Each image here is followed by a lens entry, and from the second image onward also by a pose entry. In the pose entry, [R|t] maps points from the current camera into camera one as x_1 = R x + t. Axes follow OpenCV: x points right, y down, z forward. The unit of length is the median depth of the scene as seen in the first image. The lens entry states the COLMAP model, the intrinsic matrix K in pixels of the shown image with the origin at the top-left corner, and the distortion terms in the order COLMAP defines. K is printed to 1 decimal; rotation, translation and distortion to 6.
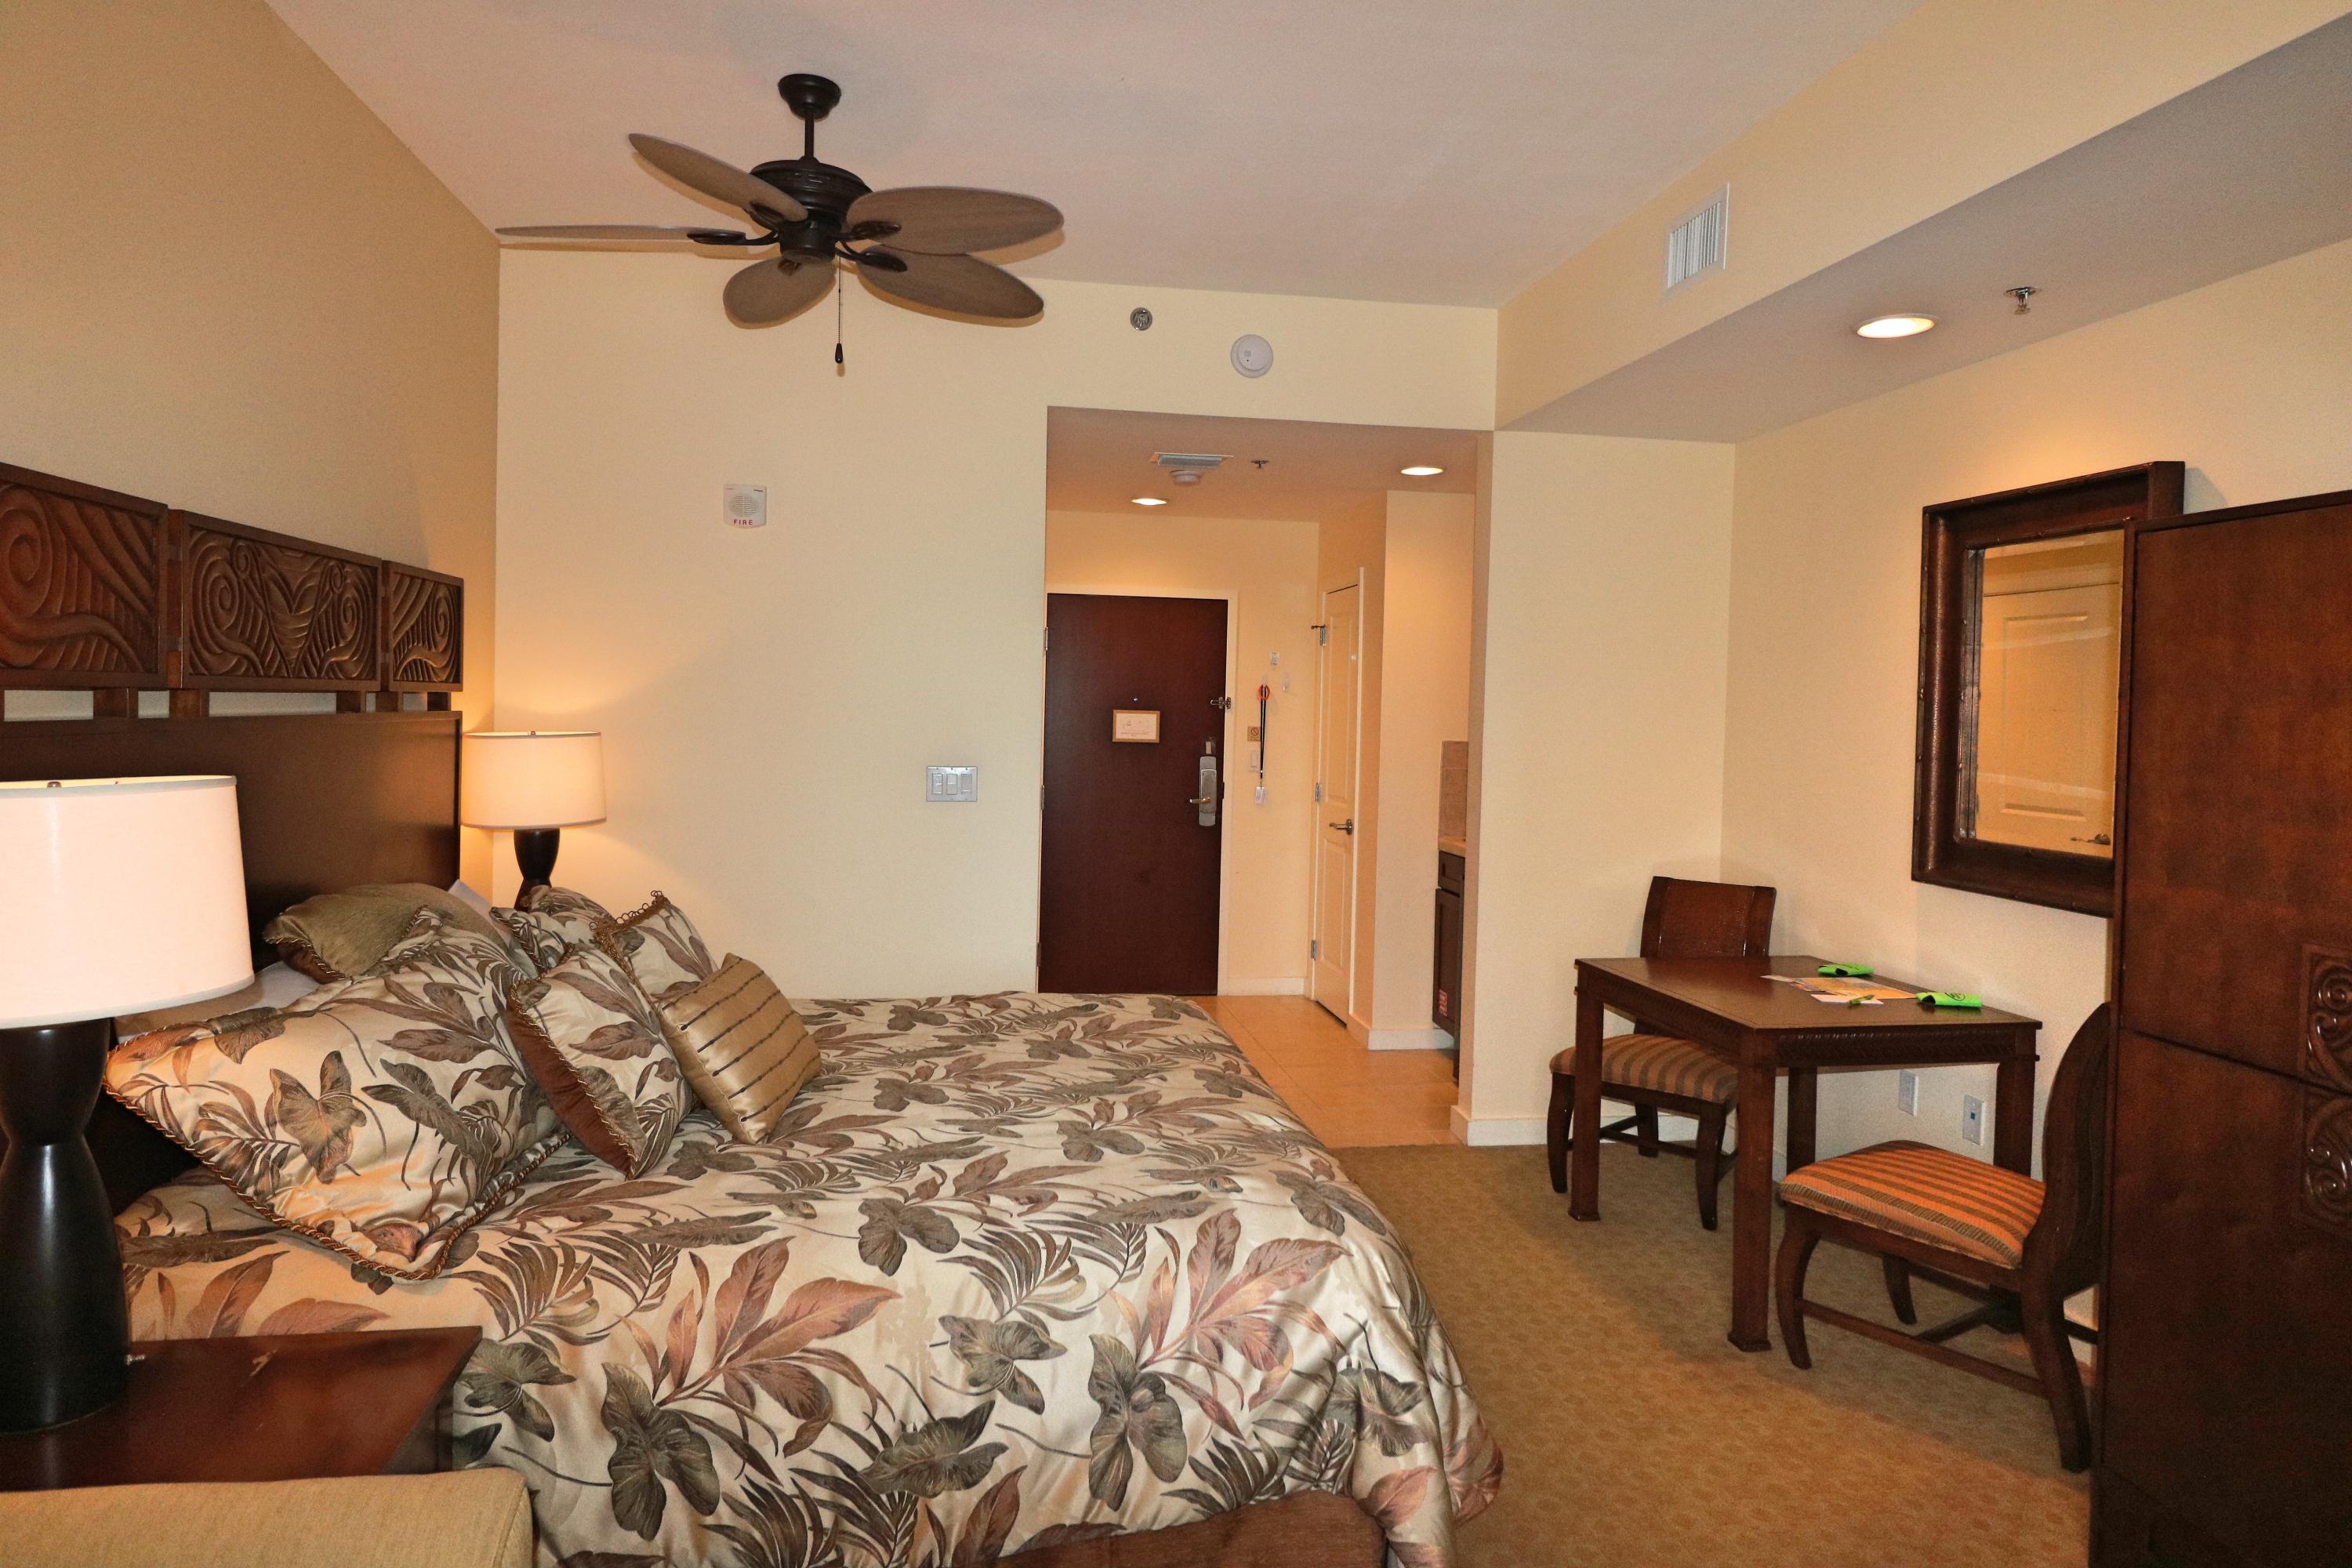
lens RADIAL K [[1444.6, 0, 1175.6], [0, 1444.6, 768.0], [0, 0, 1]] dist [0.018448, -0.013882]
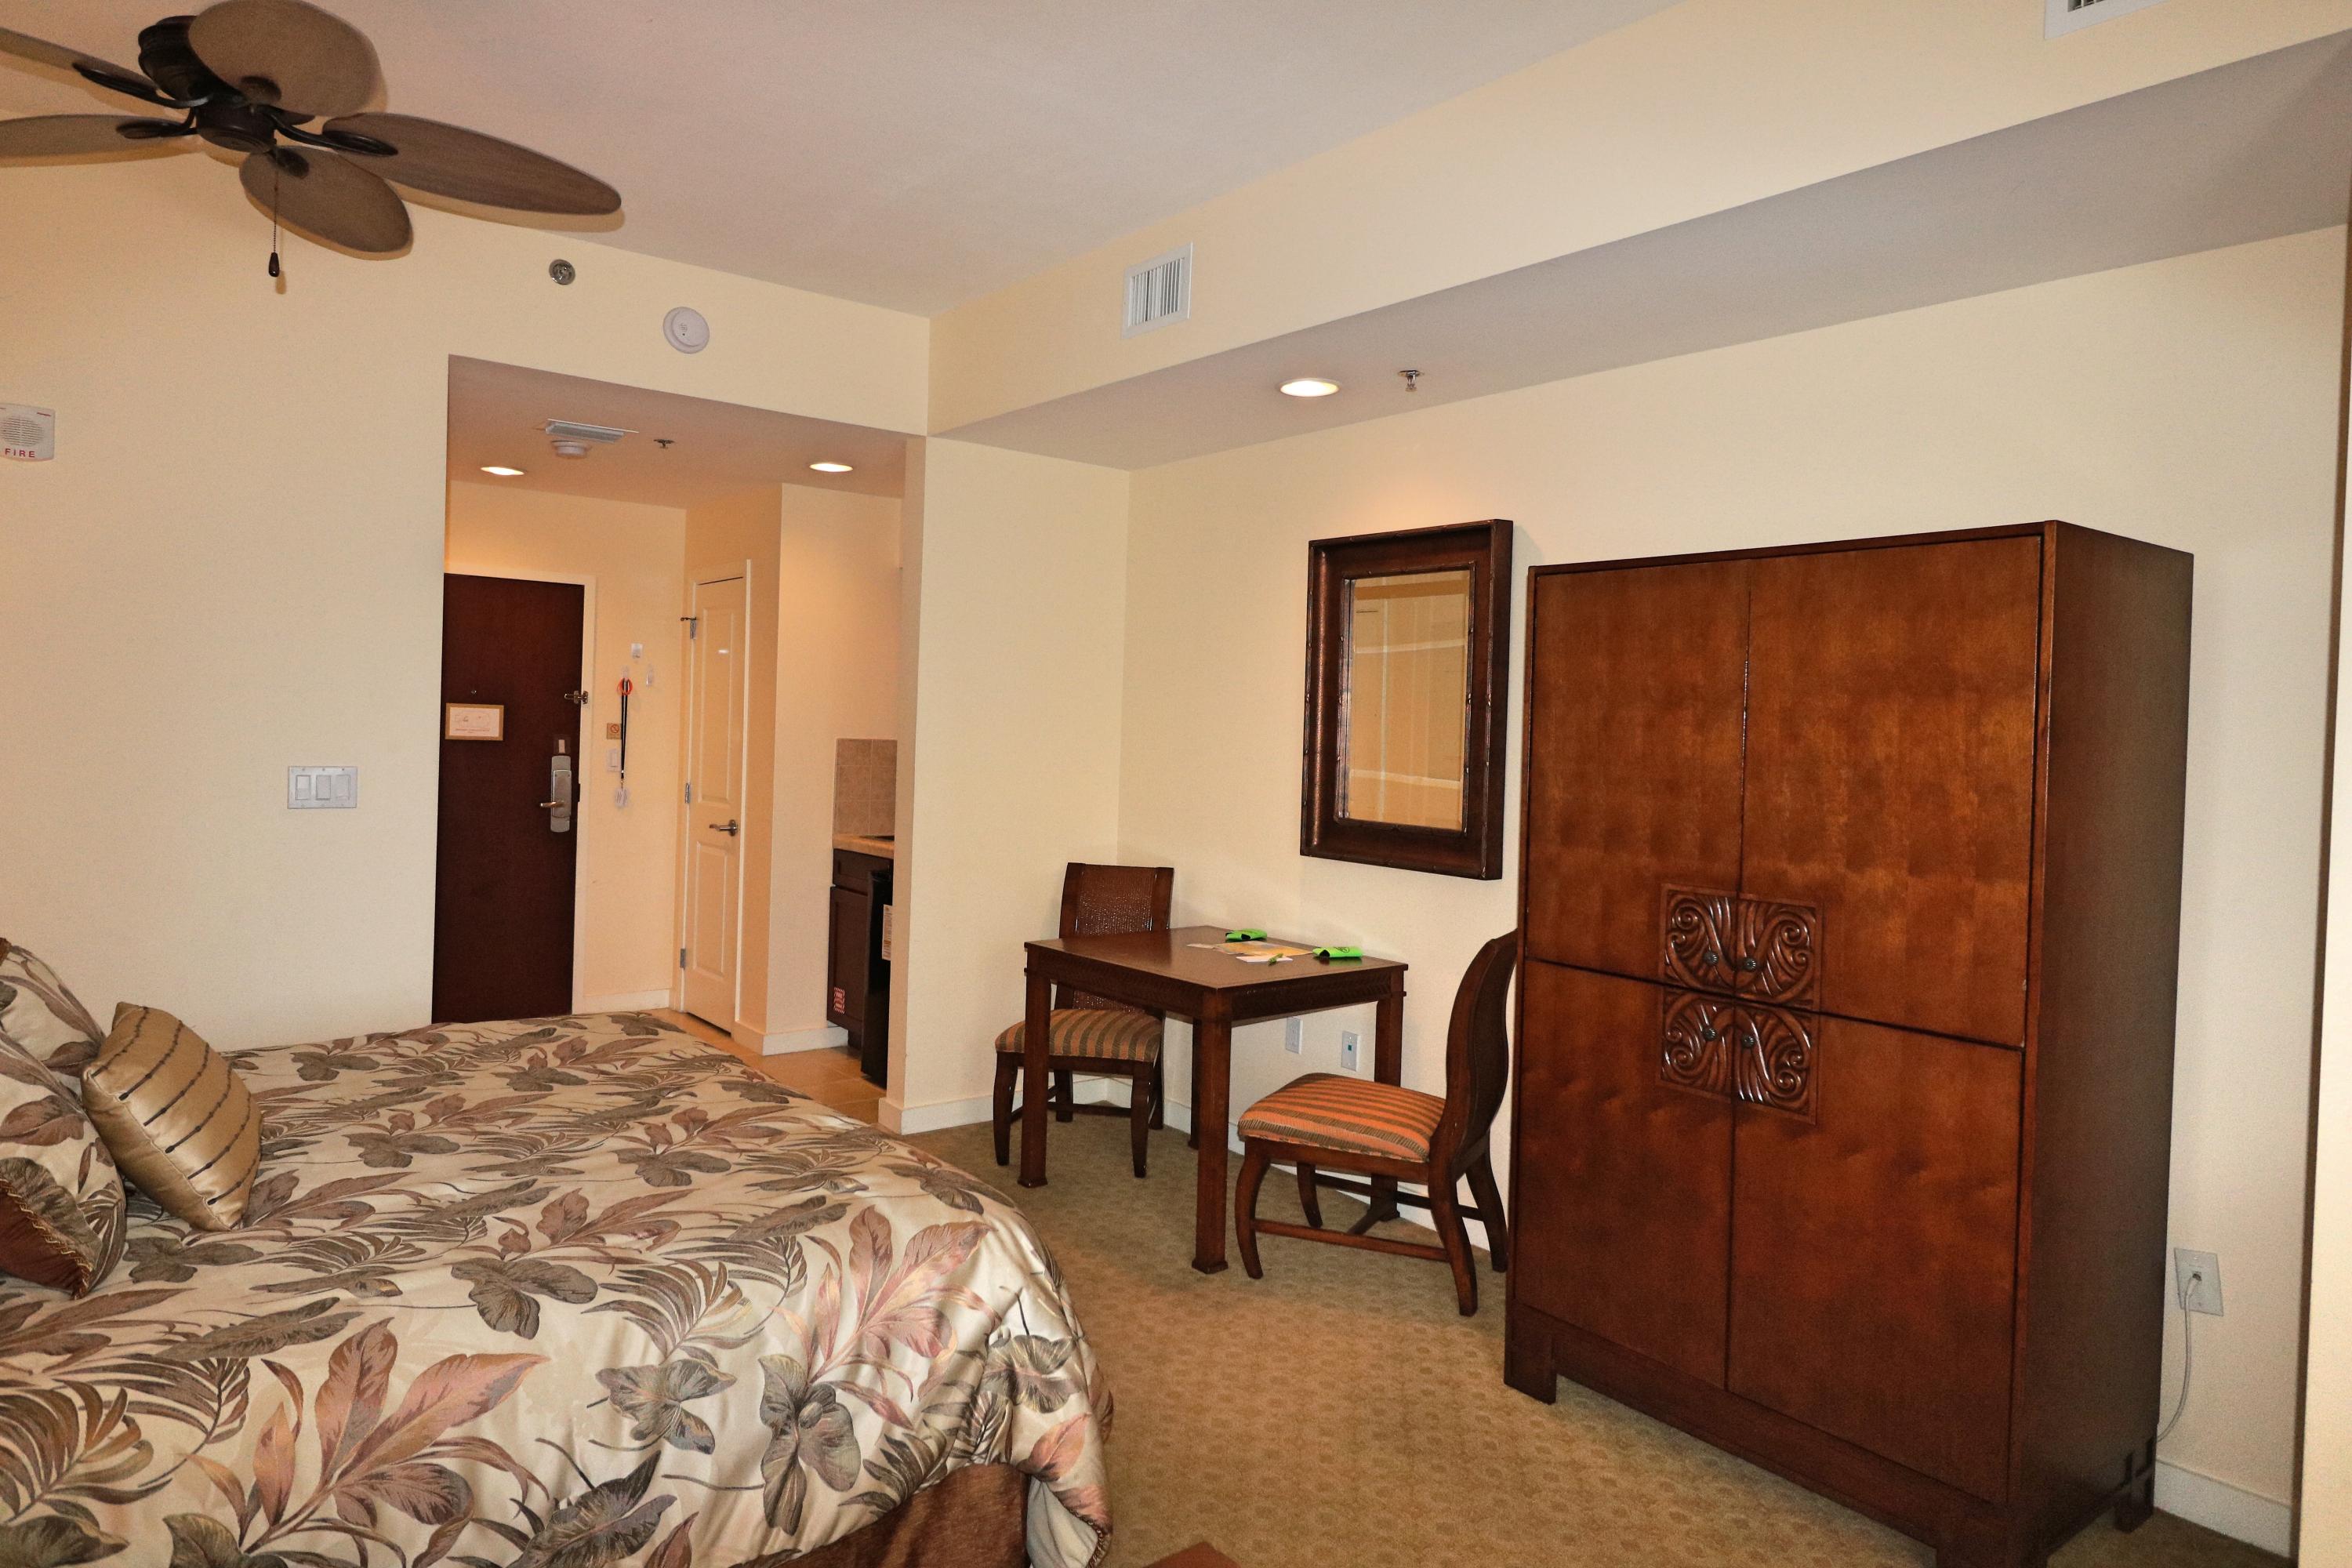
lens RADIAL K [[1444.6, 0, 1169.8], [0, 1444.6, 770.4], [0, 0, 1]] dist [0.018448, -0.013882]
pose [[0.871582, -0.009555, 0.490157, -0.206112], [0.009028, 0.999953, 0.003439, 0.003963], [-0.490167, 0.001428, 0.871627, 0.028641]]
